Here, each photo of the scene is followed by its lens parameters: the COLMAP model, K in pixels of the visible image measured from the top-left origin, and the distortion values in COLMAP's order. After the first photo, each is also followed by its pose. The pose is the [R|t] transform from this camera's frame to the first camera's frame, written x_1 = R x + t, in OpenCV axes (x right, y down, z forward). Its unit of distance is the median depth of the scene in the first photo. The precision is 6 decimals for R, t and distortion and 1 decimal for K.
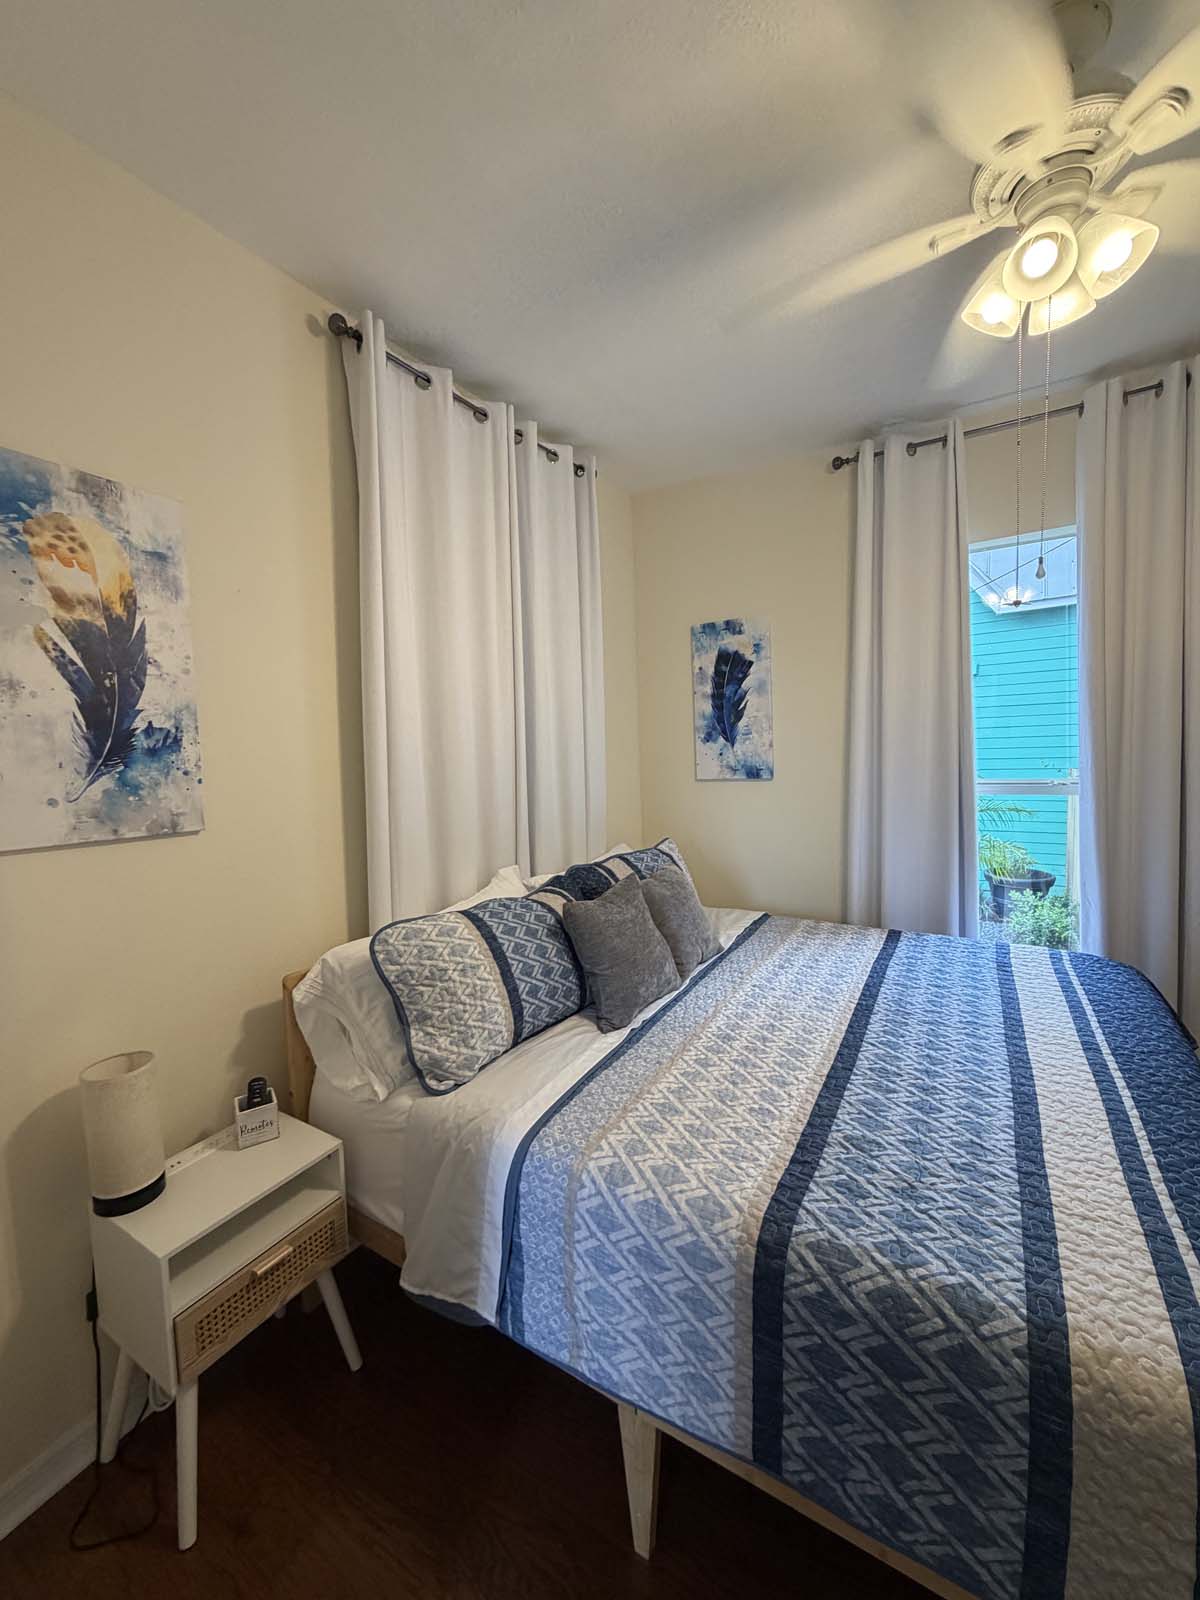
lens RADIAL K [[640.3, 0, 600.0], [0, 640.3, 800.0], [0, 0, 1]] dist [0.000183, 0.000377]
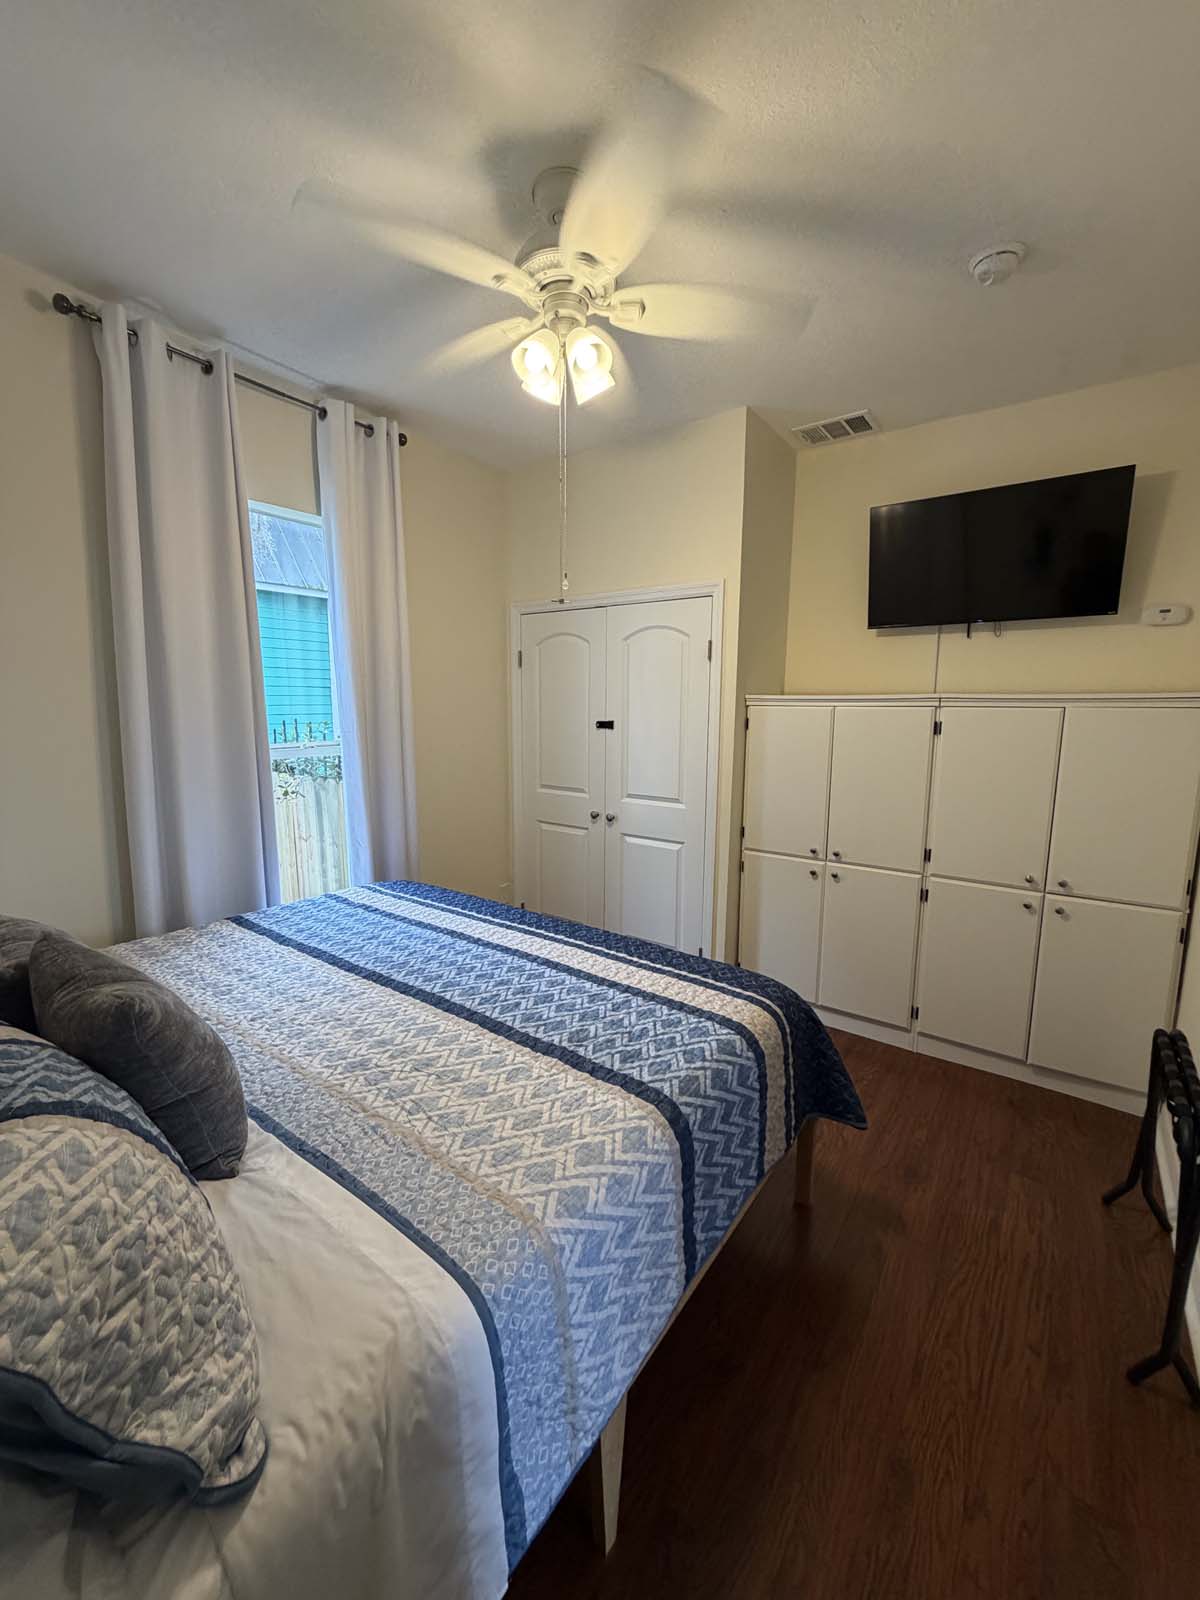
lens RADIAL K [[635.0, 0, 600.0], [0, 635.0, 800.0], [0, 0, 1]] dist [0.001648, 0.000336]
pose [[0.089656, -0.115405, 0.989264, -0.583233], [0.076913, 0.991100, 0.108649, -0.025632], [-0.992999, 0.066346, 0.097734, 0.661434]]
